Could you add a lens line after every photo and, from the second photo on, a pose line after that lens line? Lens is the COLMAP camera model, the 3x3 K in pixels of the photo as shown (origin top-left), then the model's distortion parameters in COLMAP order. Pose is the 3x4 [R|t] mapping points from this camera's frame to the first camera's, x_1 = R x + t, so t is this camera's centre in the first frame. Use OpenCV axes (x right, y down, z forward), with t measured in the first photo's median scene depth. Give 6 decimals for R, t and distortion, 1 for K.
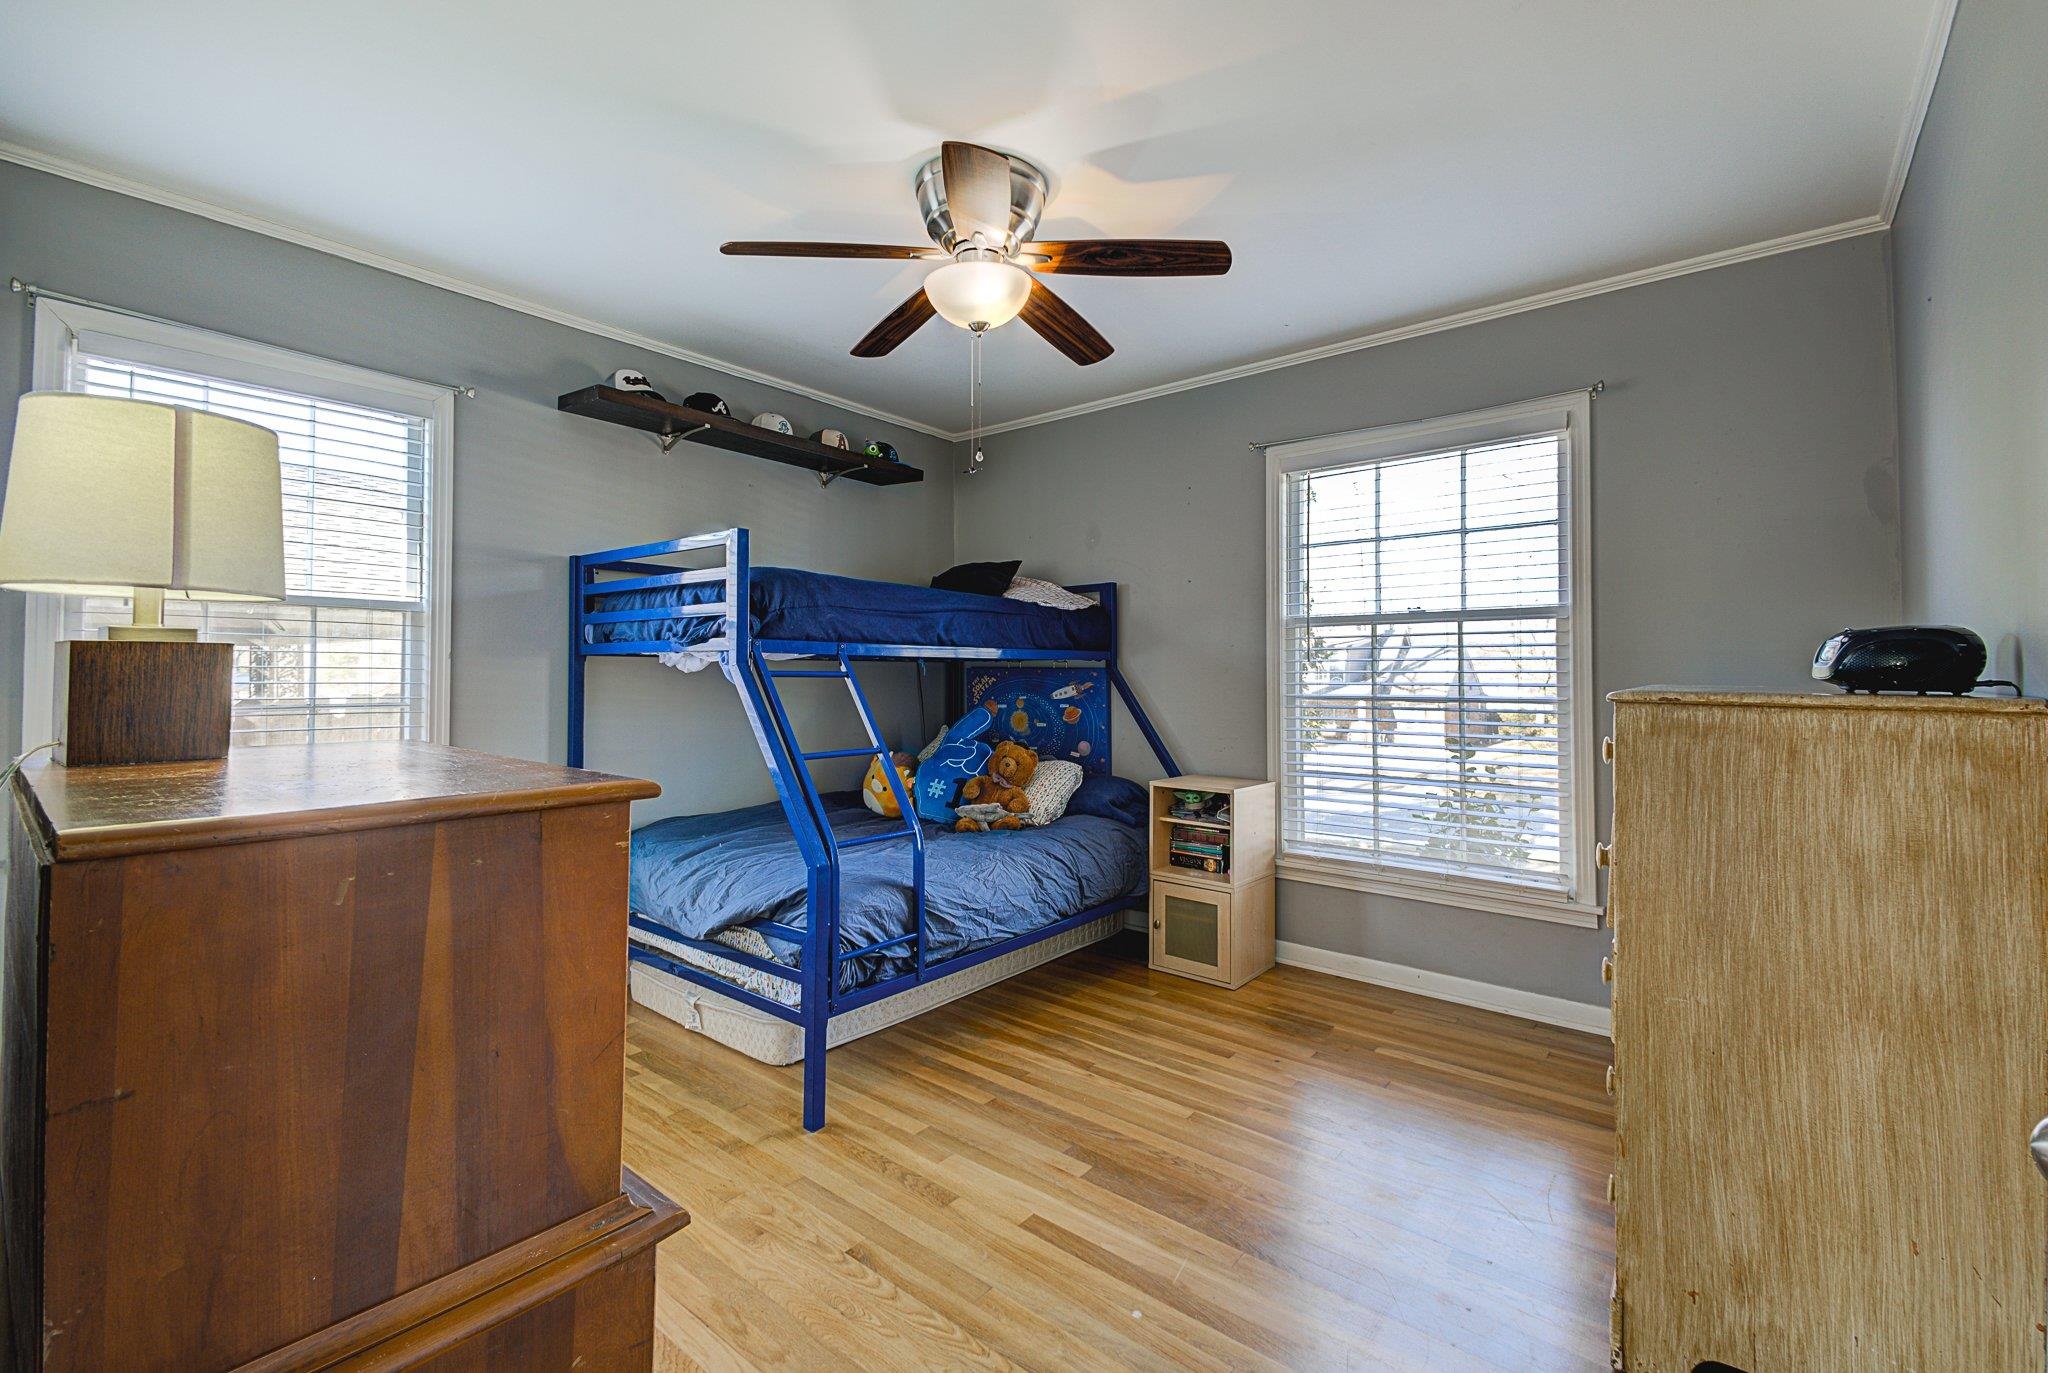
lens RADIAL K [[881.8, 0, 1019.1], [0, 881.8, 669.3], [0, 0, 1]] dist [0.016289, -0.001070]
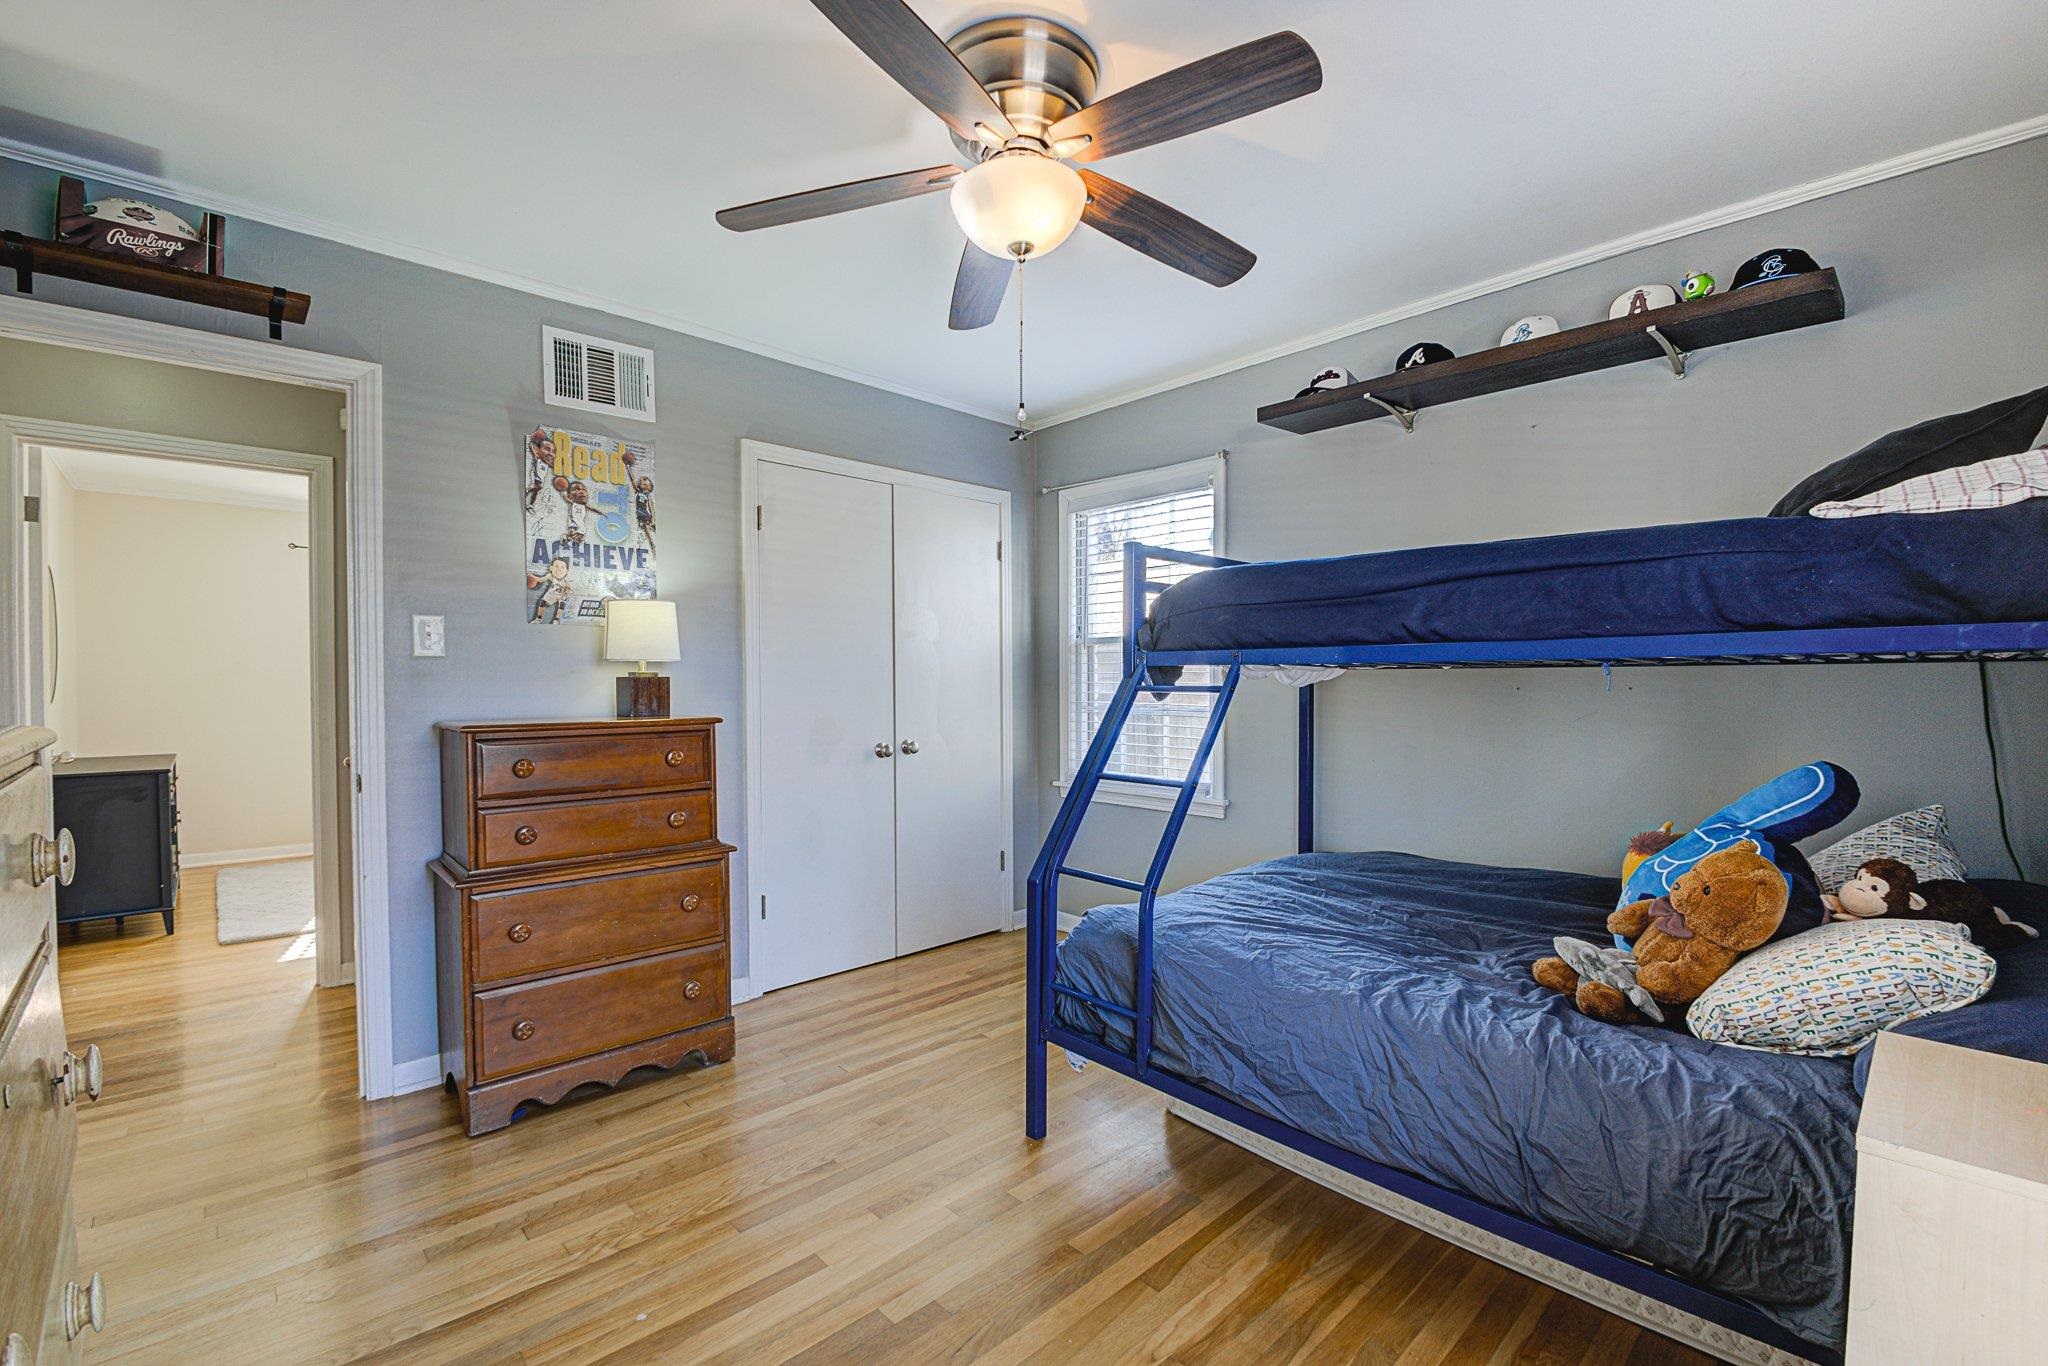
lens RADIAL K [[881.8, 0, 1017.9], [0, 881.8, 697.5], [0, 0, 1]] dist [0.016289, -0.001070]
pose [[-0.127664, 0.020044, -0.991615, 0.668053], [0.012047, 0.999753, 0.018657, -0.008517], [0.991744, -0.009564, -0.127874, 0.958315]]
